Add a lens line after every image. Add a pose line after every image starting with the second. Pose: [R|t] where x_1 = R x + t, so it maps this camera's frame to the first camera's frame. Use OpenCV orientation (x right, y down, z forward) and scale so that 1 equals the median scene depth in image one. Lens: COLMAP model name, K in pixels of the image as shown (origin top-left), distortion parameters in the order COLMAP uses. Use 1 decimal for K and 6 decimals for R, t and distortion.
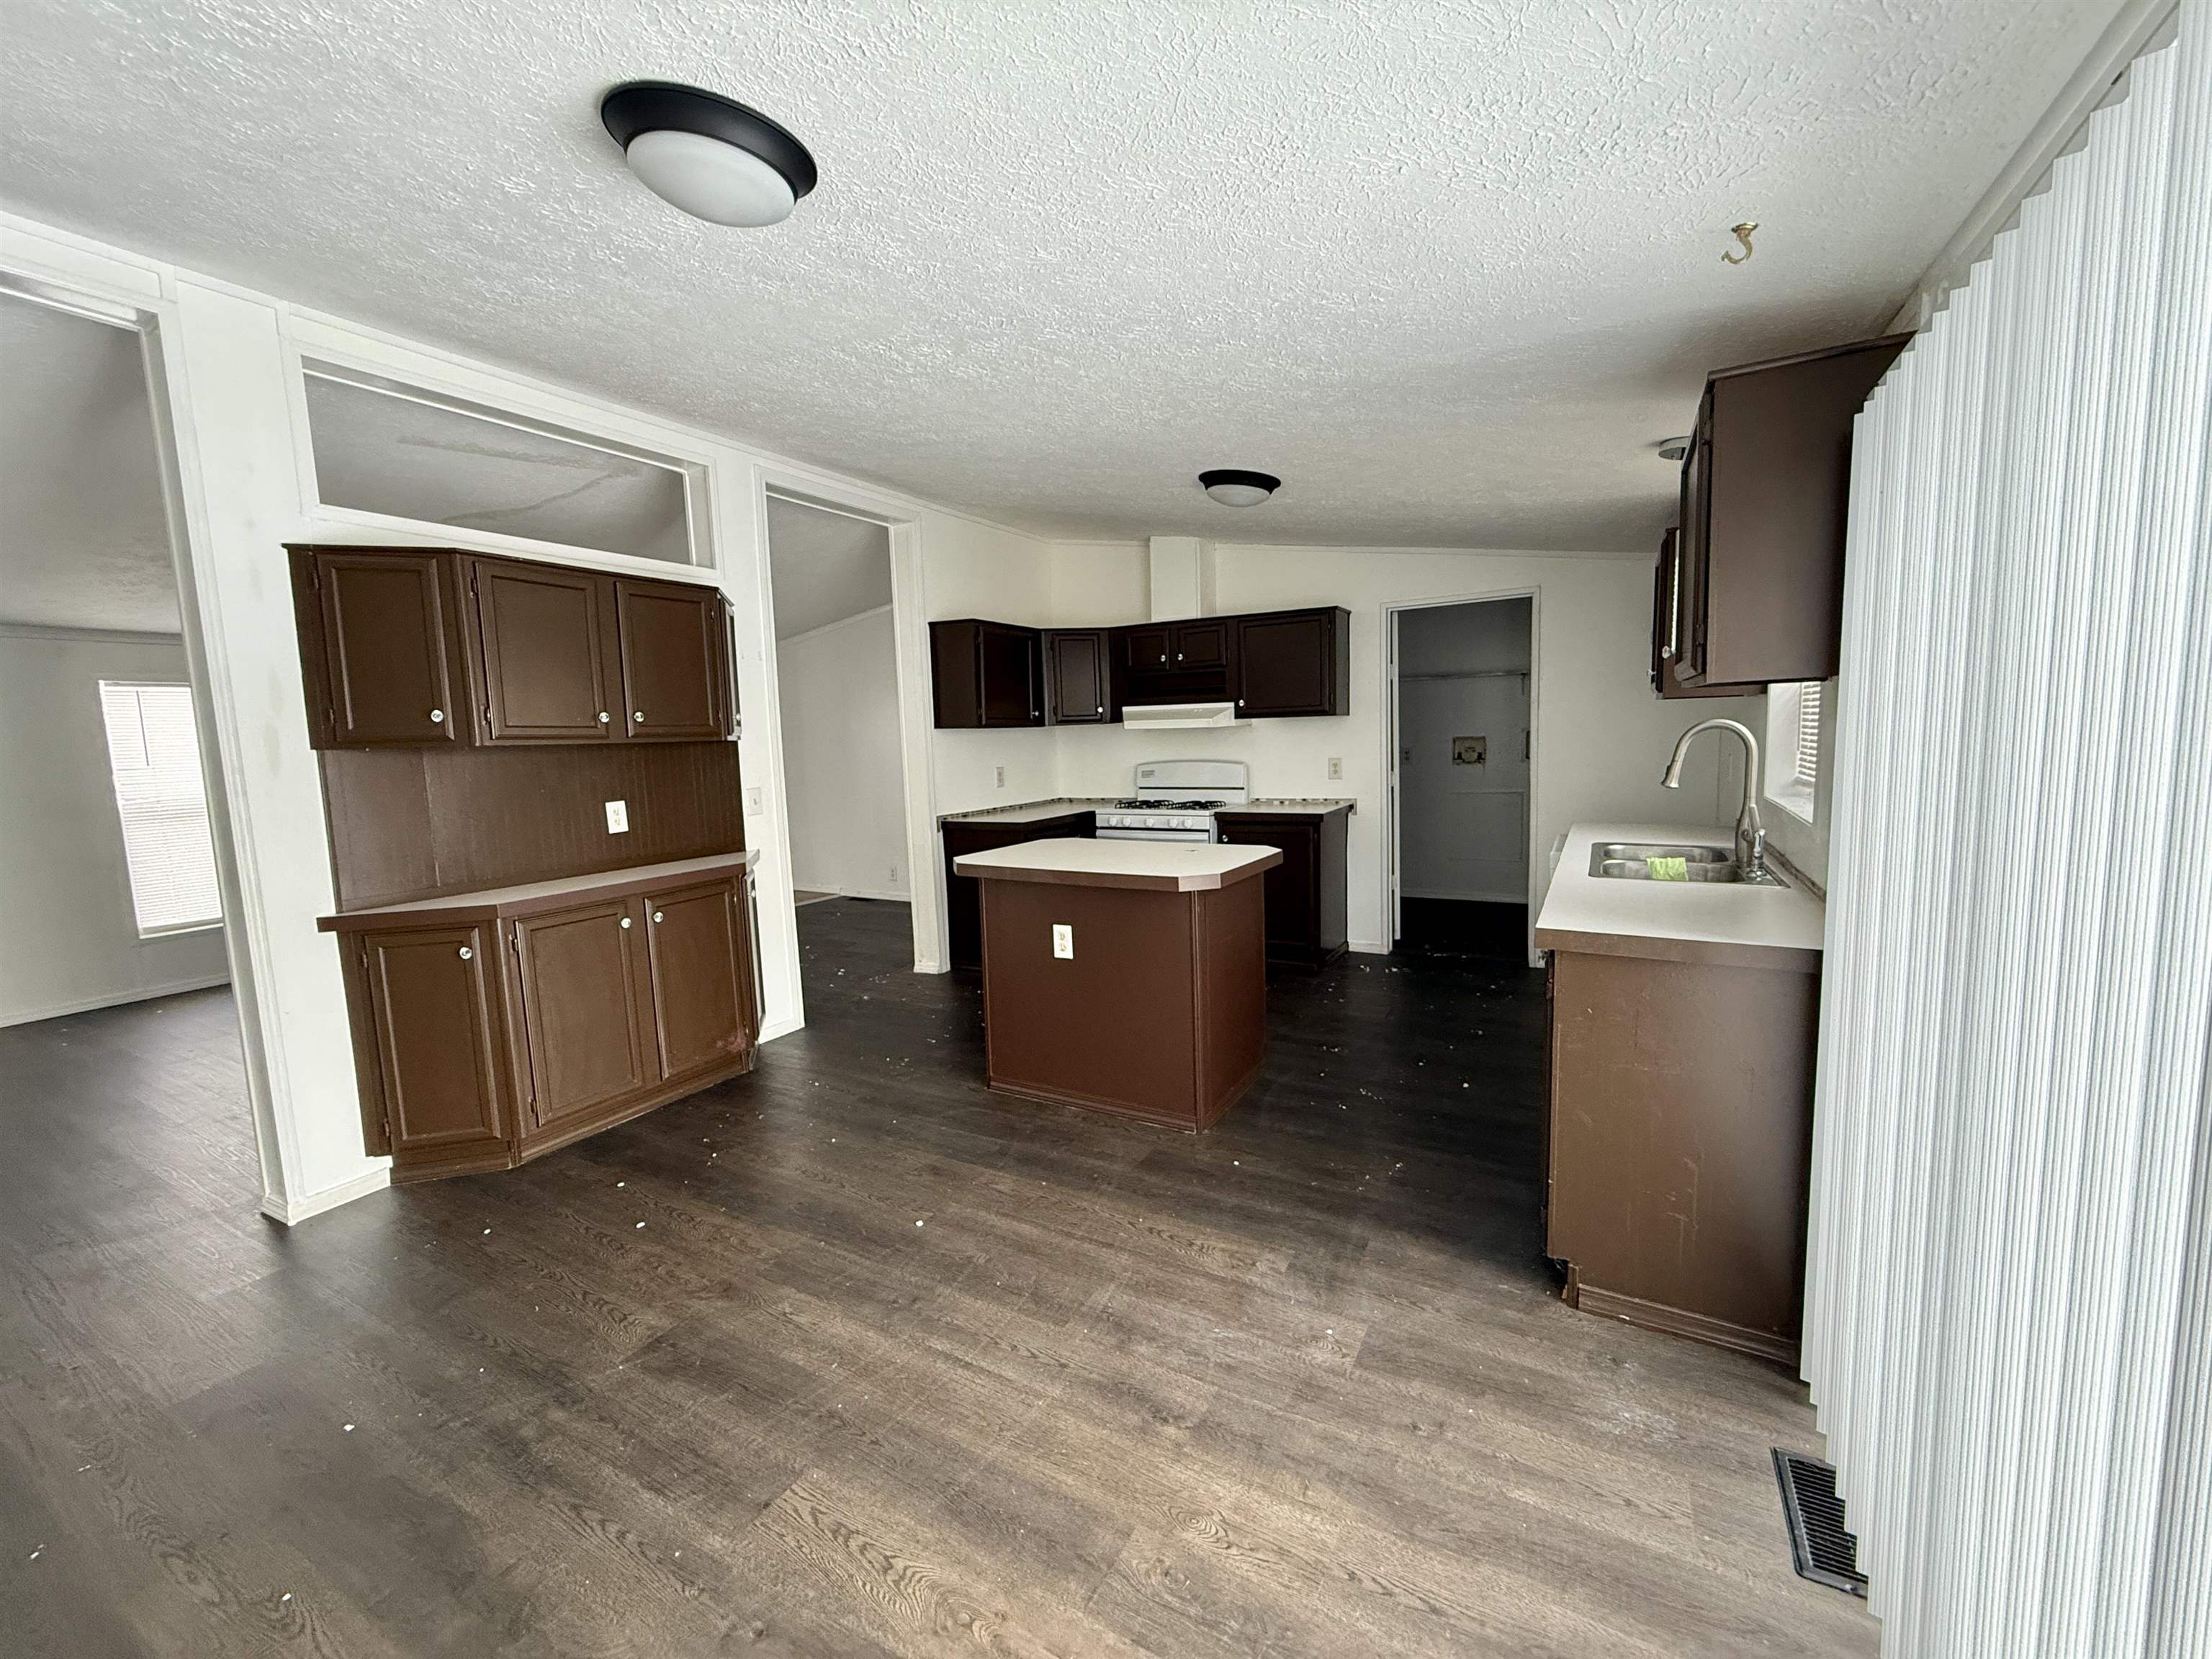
lens RADIAL K [[877.7, 0, 1099.9], [0, 877.7, 828.6], [0, 0, 1]] dist [-0.000037, -0.000065]
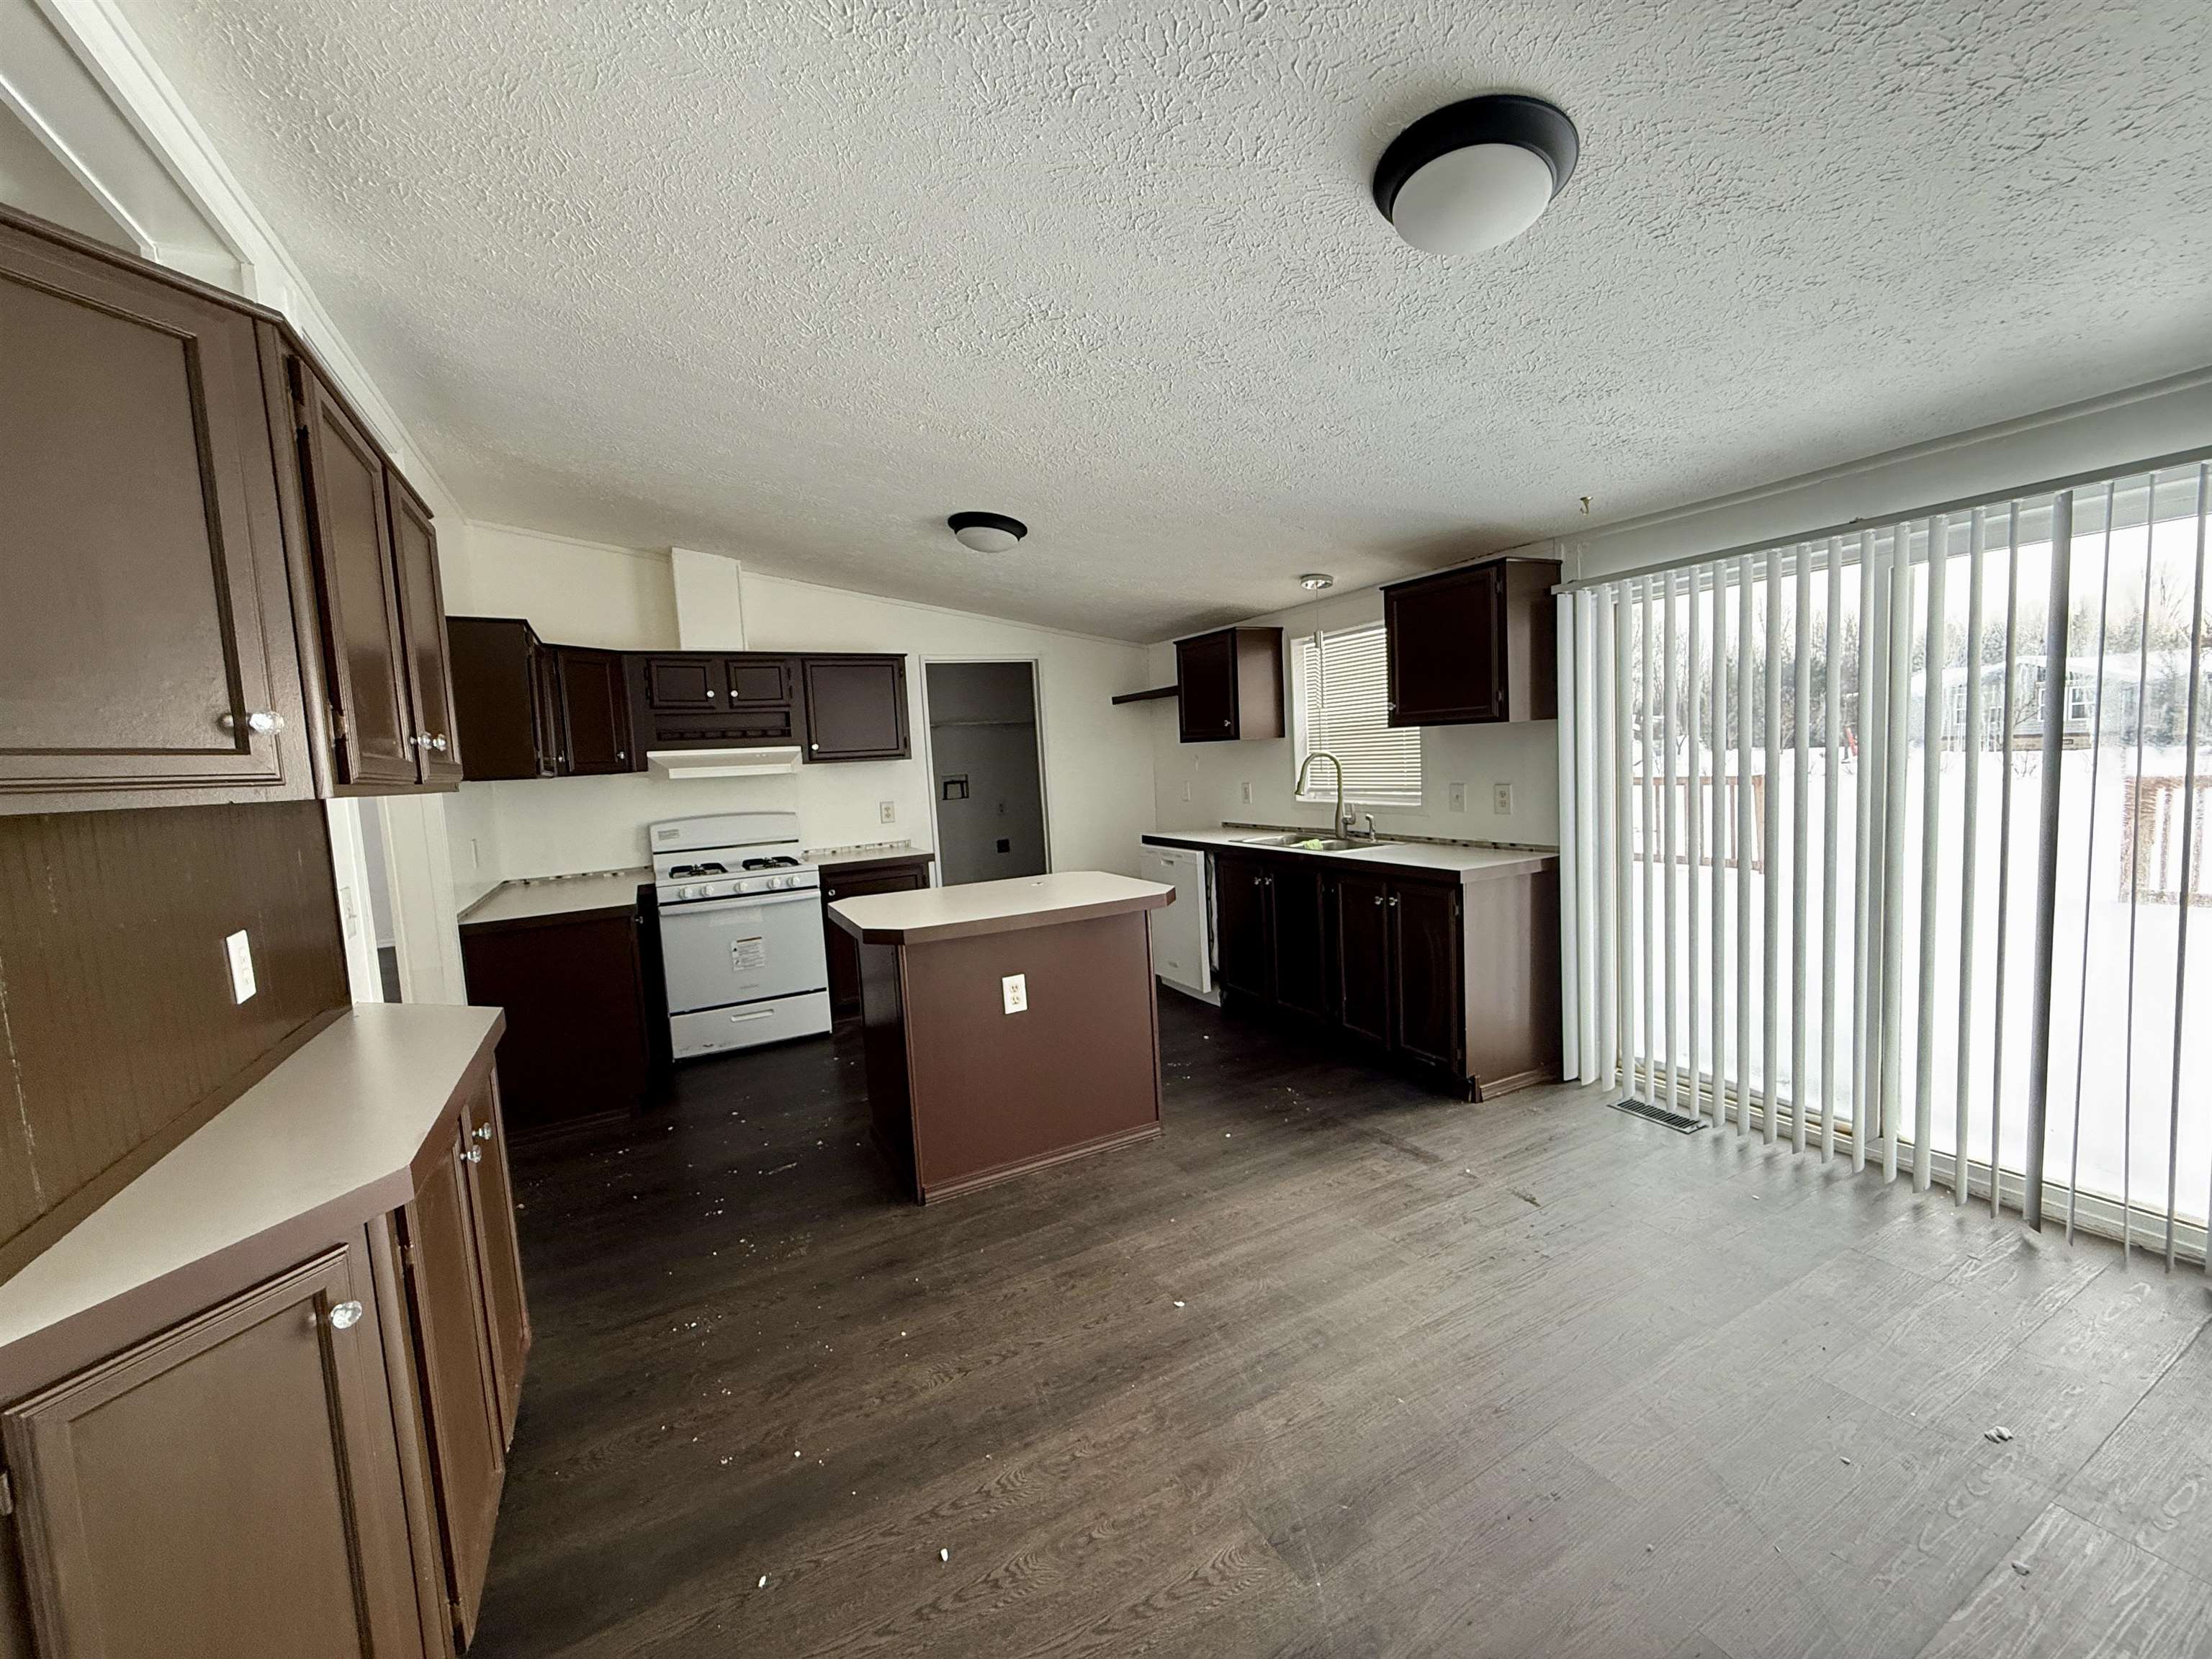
lens RADIAL K [[877.7, 0, 1106.4], [0, 877.7, 818.9], [0, 0, 1]] dist [-0.000037, -0.000065]
pose [[0.538785, -0.059842, 0.840315, -0.841192], [0.127247, 0.991811, -0.010956, -0.033193], [-0.832778, 0.112830, 0.541987, 0.458009]]
